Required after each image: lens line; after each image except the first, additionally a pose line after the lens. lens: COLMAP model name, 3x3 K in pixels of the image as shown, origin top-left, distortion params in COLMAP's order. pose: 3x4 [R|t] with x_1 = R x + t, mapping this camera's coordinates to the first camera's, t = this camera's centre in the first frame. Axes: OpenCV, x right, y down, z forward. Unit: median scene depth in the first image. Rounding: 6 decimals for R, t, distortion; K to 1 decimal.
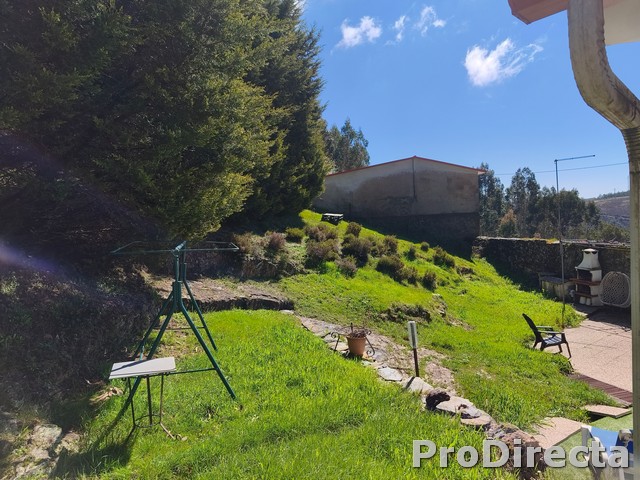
lens RADIAL K [[426.2, 0, 322.8], [0, 426.2, 237.1], [0, 0, 1]] dist [0.021076, -0.014648]
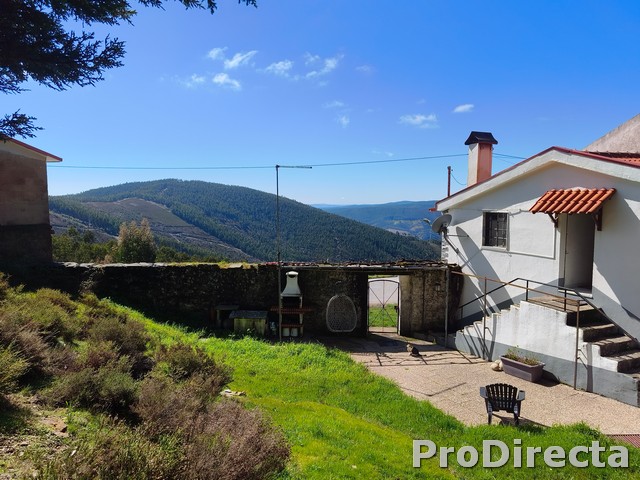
lens RADIAL K [[426.2, 0, 322.0], [0, 426.2, 229.3], [0, 0, 1]] dist [0.021076, -0.014648]
pose [[0.252730, -0.017097, 0.967386, -0.207156], [0.032483, 0.999430, 0.009177, -0.066500], [-0.966992, 0.029104, 0.253141, 0.723962]]
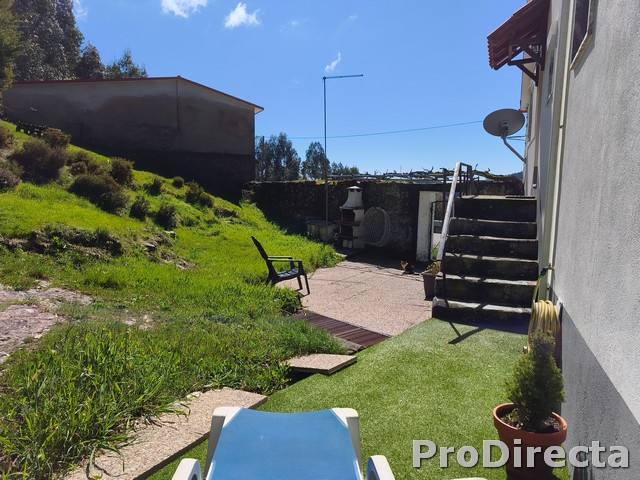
lens RADIAL K [[426.2, 0, 323.8], [0, 426.2, 237.4], [0, 0, 1]] dist [0.021076, -0.014648]
pose [[0.901717, 0.013339, 0.432122, 0.182273], [-0.039780, 0.997844, 0.052209, 0.091709], [-0.430493, -0.064268, 0.900303, 0.219569]]
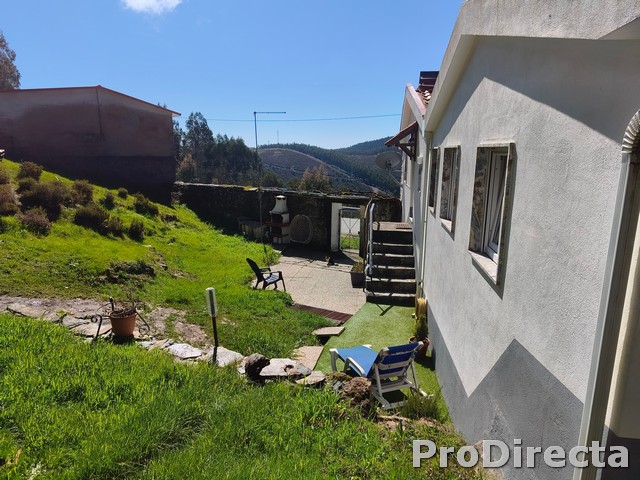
lens RADIAL K [[426.2, 0, 326.7], [0, 426.2, 240.0], [0, 0, 1]] dist [0.021076, -0.014648]
pose [[0.743070, -0.077176, 0.664749, -0.059188], [-0.015797, 0.991028, 0.132714, -0.007631], [-0.669027, -0.109117, 0.735184, 0.058030]]
